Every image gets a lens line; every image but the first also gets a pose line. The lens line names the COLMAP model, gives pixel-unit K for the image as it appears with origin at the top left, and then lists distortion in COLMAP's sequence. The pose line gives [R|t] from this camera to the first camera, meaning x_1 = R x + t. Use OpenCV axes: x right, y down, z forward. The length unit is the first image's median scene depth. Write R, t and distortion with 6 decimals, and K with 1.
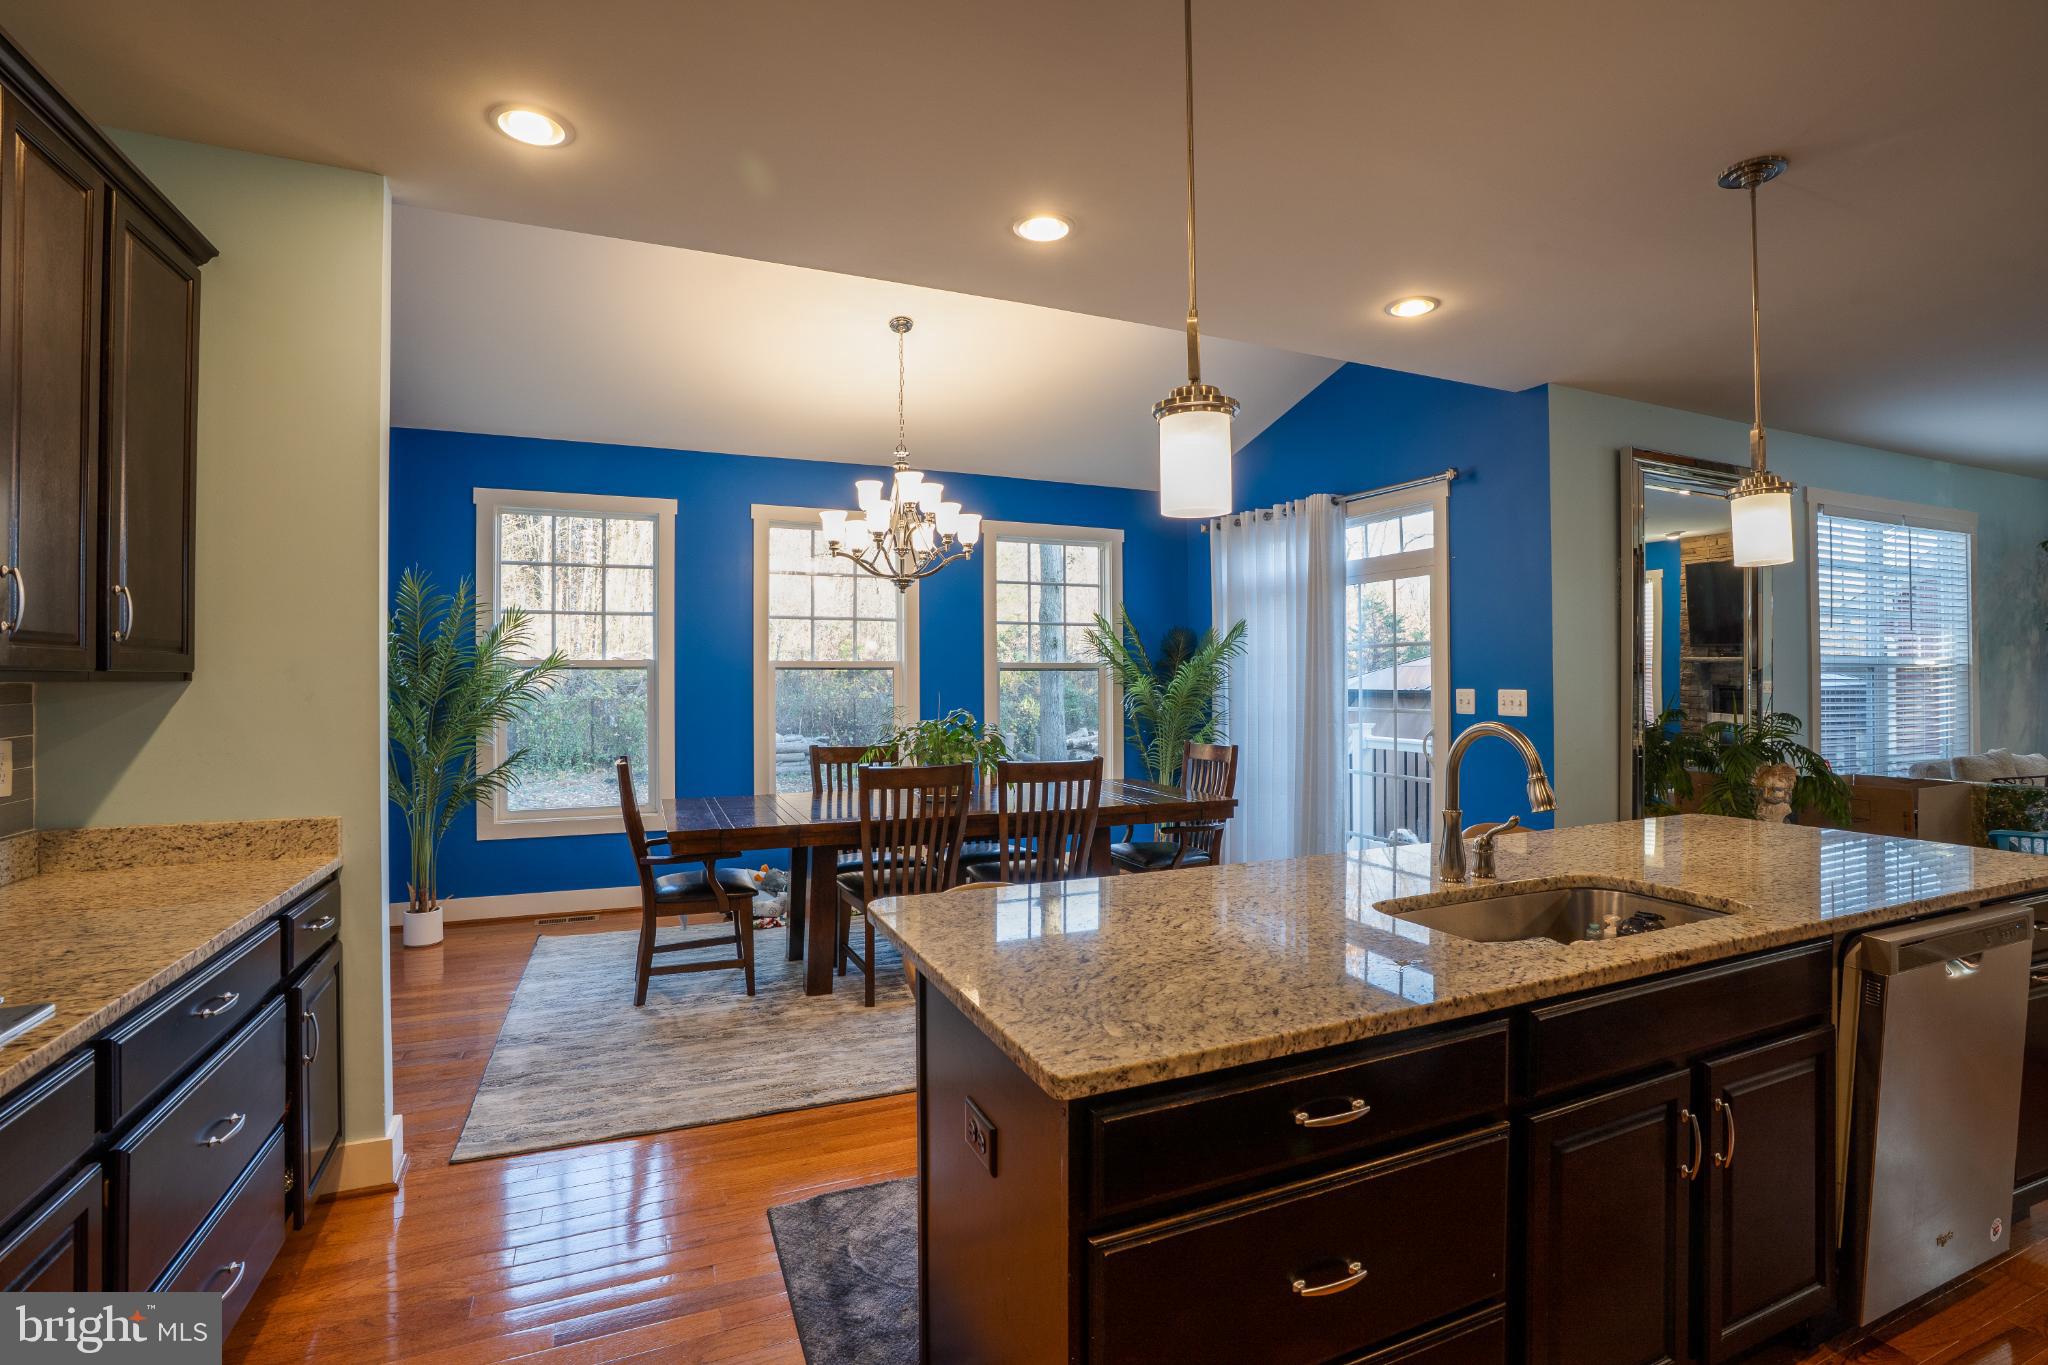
lens RADIAL K [[949.5, 0, 1029.6], [0, 949.5, 673.0], [0, 0, 1]] dist [-0.081826, 0.033932]
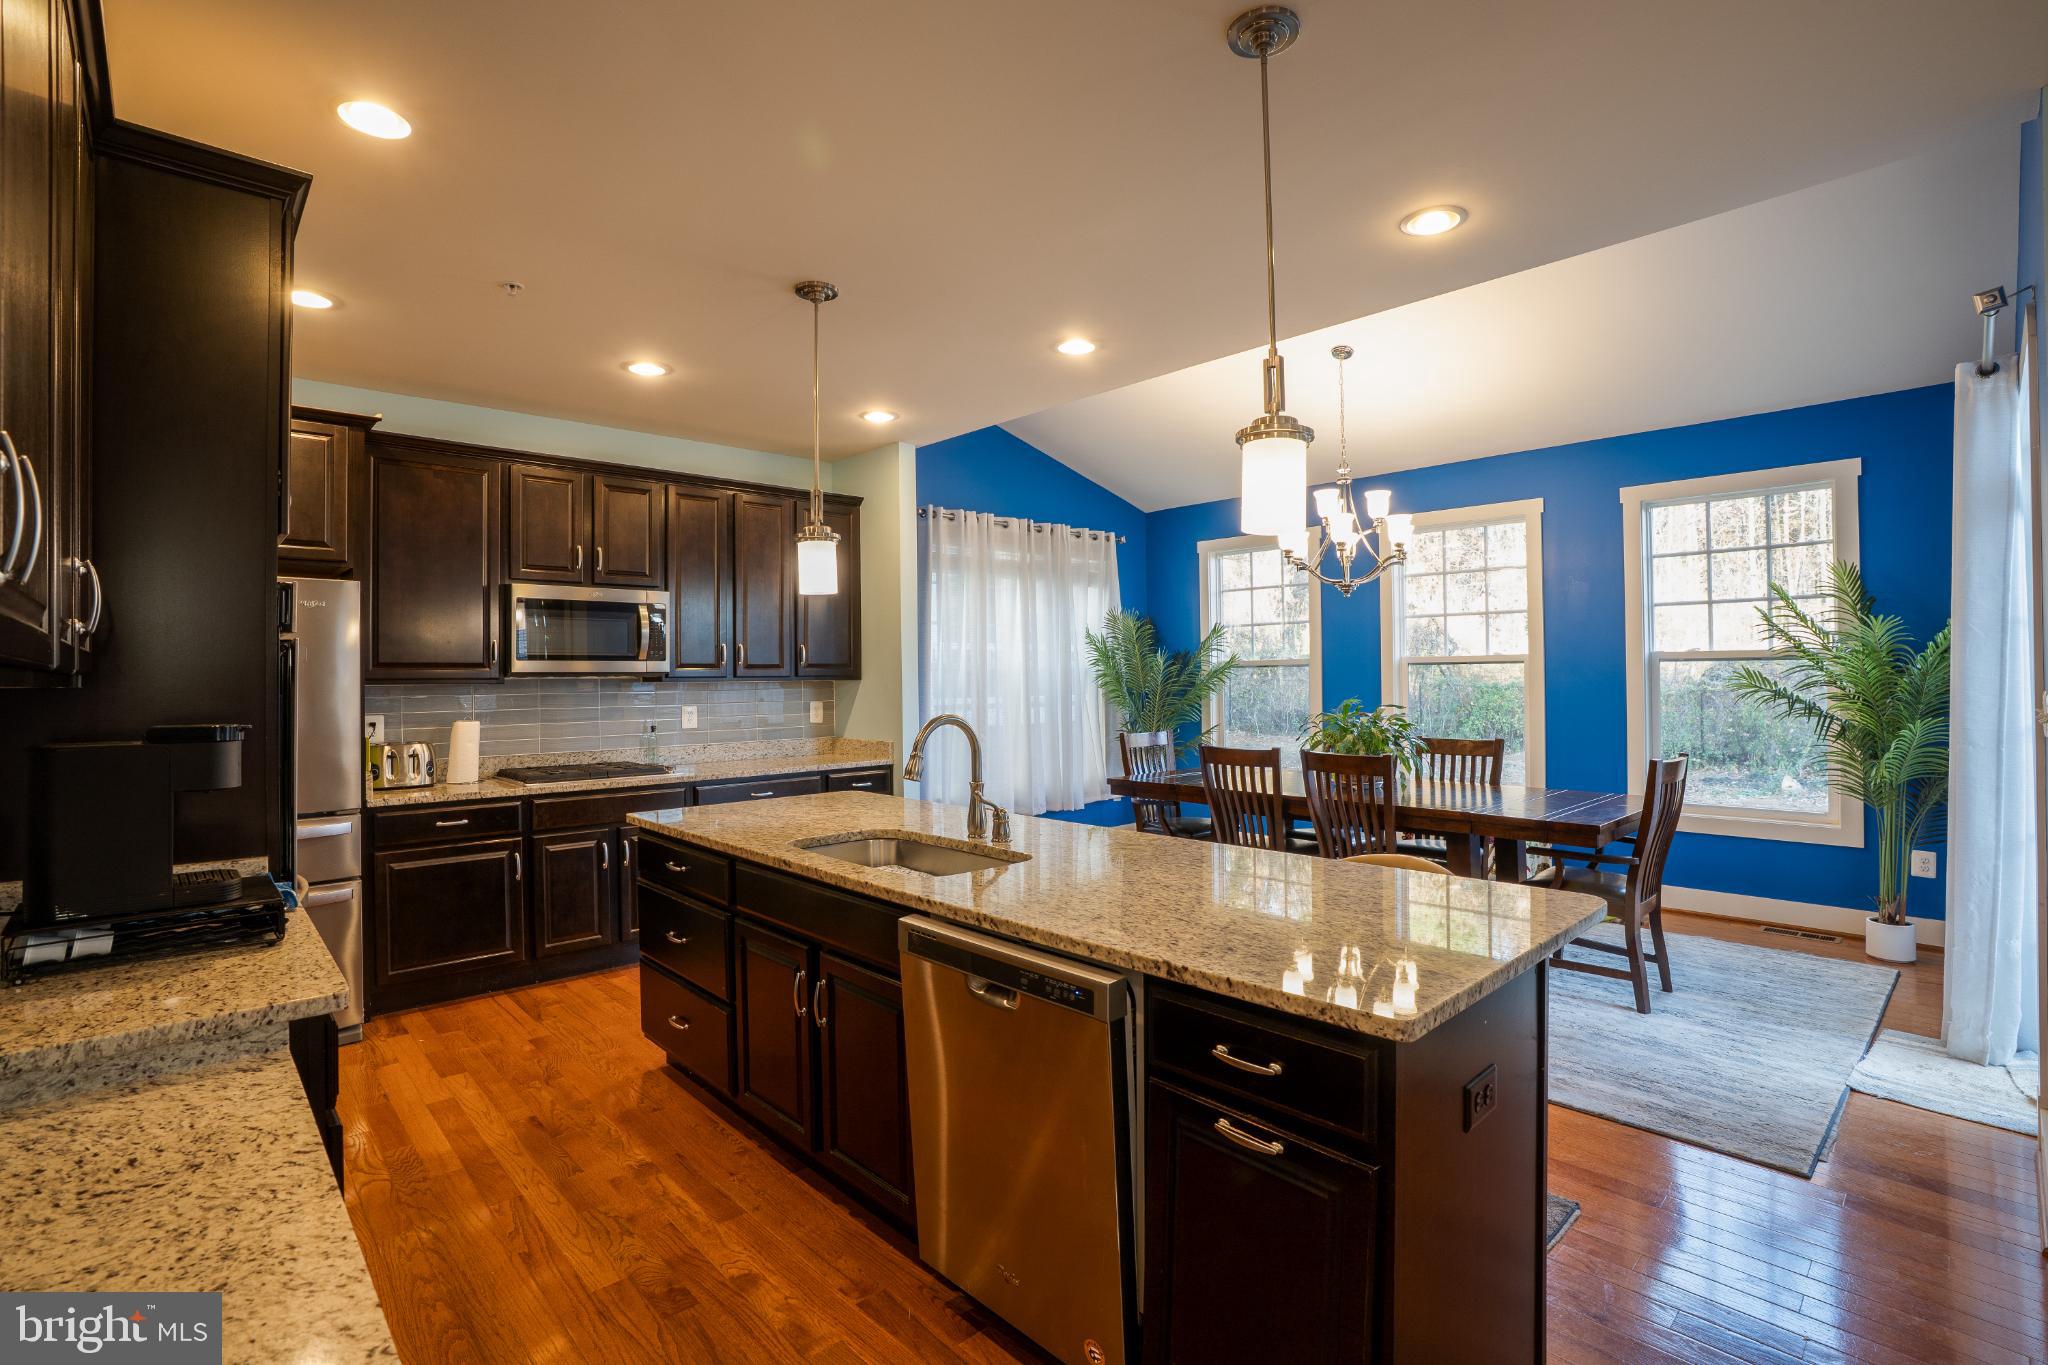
lens RADIAL K [[949.5, 0, 1029.6], [0, 949.5, 673.0], [0, 0, 1]] dist [-0.081826, 0.033932]
pose [[0.342315, -0.003147, -0.939580, 0.754362], [0.013101, 0.999913, 0.001424, -0.001960], [0.939494, -0.012797, 0.342327, 0.272553]]
